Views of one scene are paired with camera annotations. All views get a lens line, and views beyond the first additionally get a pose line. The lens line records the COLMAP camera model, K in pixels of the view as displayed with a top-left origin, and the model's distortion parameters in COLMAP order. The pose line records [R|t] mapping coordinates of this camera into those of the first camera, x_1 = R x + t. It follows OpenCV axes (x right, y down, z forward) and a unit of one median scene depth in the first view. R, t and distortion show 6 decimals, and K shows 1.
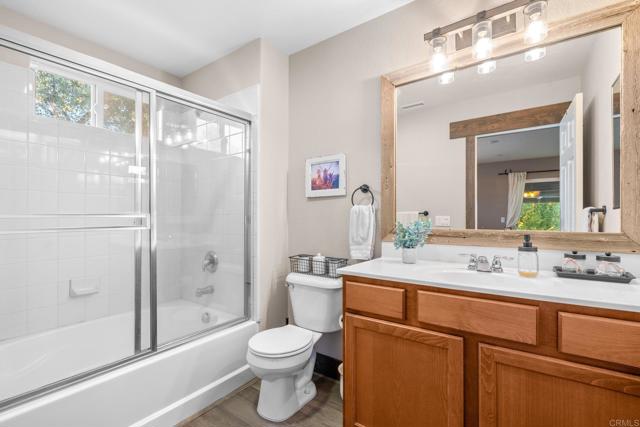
lens RADIAL K [[290.6, 0, 317.3], [0, 290.6, 215.6], [0, 0, 1]] dist [-0.002592, 0.001136]
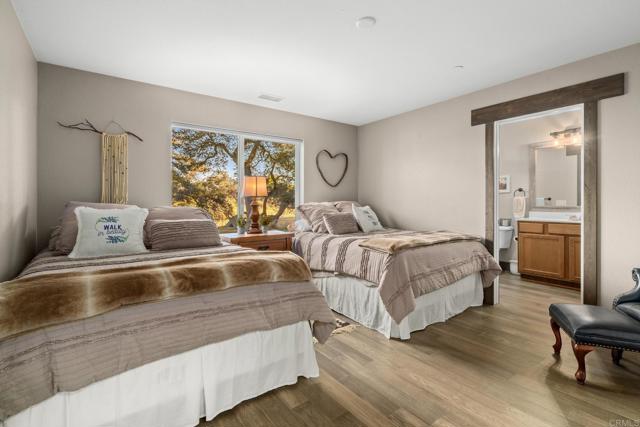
lens RADIAL K [[290.6, 0, 315.0], [0, 290.6, 202.7], [0, 0, 1]] dist [-0.002592, 0.001136]
pose [[0.950836, -0.001912, -0.309690, -0.604500], [0.005278, 0.999936, 0.010033, -0.015562], [0.309651, -0.011174, 0.950785, -1.550205]]
